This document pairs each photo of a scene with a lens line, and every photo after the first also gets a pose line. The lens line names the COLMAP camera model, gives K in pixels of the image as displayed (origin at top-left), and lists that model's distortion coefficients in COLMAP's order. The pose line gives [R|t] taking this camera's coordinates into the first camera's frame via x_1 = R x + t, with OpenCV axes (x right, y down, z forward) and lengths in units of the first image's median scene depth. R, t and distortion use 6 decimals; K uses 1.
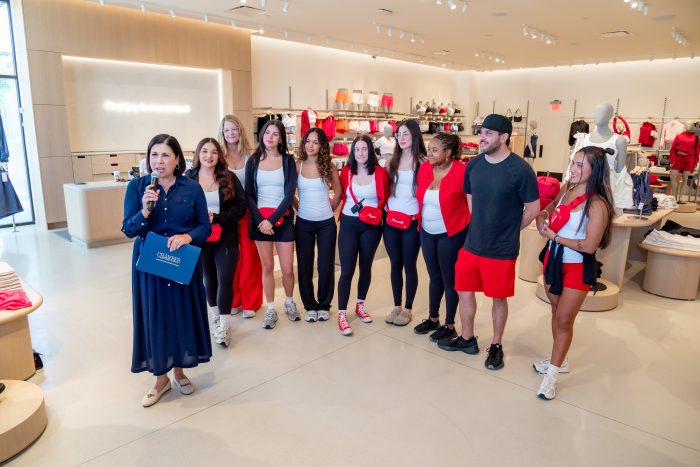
lens RADIAL K [[485.2, 0, 350.0], [0, 485.2, 233.5], [0, 0, 1]] dist [-0.030998, 0.002389]
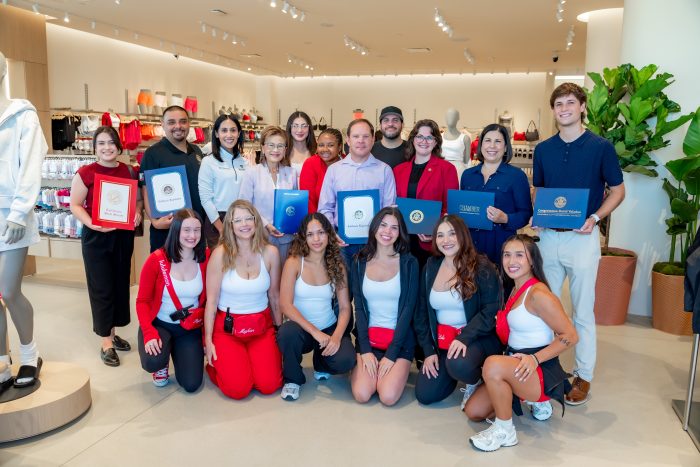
lens RADIAL K [[590.2, 0, 352.8], [0, 590.2, 236.4], [0, 0, 1]] dist [-0.035166, 0.009134]
pose [[0.903887, -0.060660, 0.423449, -0.137219], [0.083881, 0.995811, -0.036399, 0.034901], [-0.419467, 0.068420, 0.905189, -0.098454]]
